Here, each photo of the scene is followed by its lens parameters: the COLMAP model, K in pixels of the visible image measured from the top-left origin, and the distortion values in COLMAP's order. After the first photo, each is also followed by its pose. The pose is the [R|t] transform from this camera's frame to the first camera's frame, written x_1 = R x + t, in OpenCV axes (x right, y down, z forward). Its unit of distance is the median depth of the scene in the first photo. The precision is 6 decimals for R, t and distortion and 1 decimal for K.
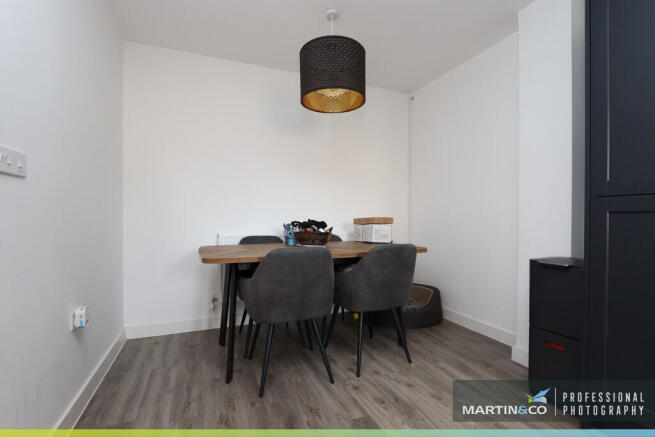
lens RADIAL K [[302.2, 0, 325.2], [0, 302.2, 222.2], [0, 0, 1]] dist [-0.017944, 0.000688]
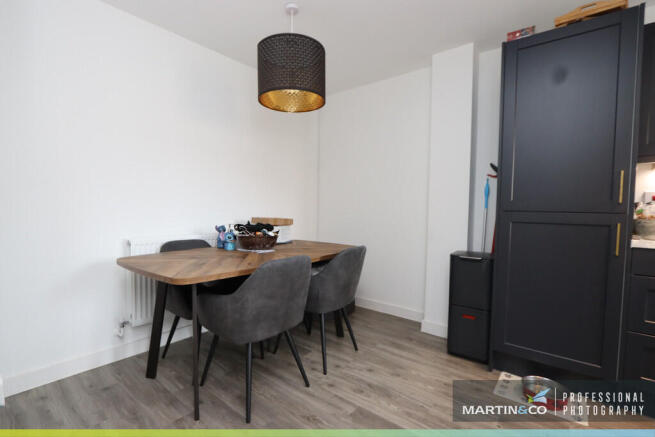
lens RADIAL K [[302.2, 0, 325.2], [0, 302.2, 222.2], [0, 0, 1]] dist [-0.017944, 0.000688]
pose [[0.878032, -0.012146, 0.478448, -0.350022], [-0.006674, 0.999270, 0.037616, -0.051494], [-0.478556, -0.036221, 0.877310, 0.087527]]
